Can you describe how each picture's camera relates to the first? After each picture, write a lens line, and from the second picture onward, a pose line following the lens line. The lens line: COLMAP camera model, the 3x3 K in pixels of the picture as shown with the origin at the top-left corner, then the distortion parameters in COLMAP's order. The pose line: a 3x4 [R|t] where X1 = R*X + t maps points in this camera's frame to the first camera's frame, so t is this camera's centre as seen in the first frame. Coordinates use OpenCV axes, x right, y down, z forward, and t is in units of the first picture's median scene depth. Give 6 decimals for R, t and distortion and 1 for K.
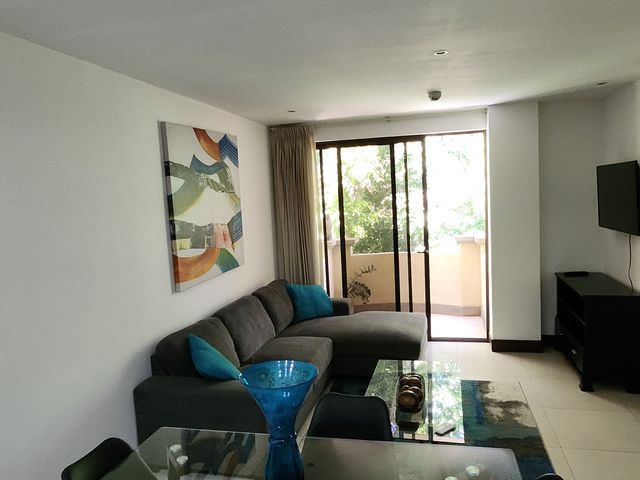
lens RADIAL K [[502.2, 0, 320.0], [0, 502.2, 240.0], [0, 0, 1]] dist [-0.022897, 0.012730]
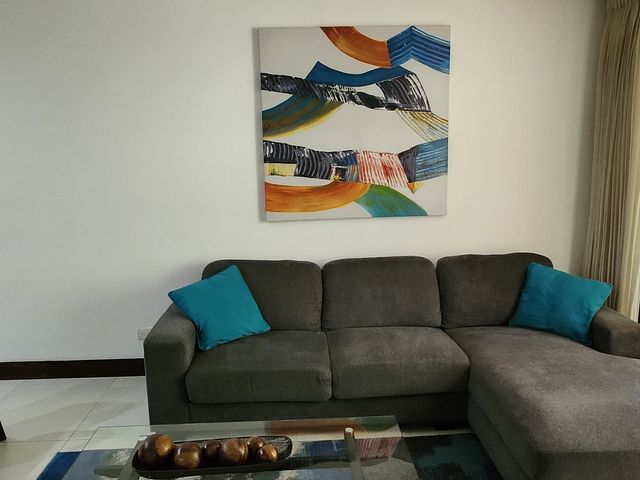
lens RADIAL K [[502.2, 0, 320.0], [0, 502.2, 240.0], [0, 0, 1]] dist [-0.022897, 0.012730]
pose [[0.307261, 0.204811, -0.929324, 0.527515], [-0.095882, 0.978258, 0.183894, -0.034976], [0.946783, 0.032602, 0.320218, 0.705729]]
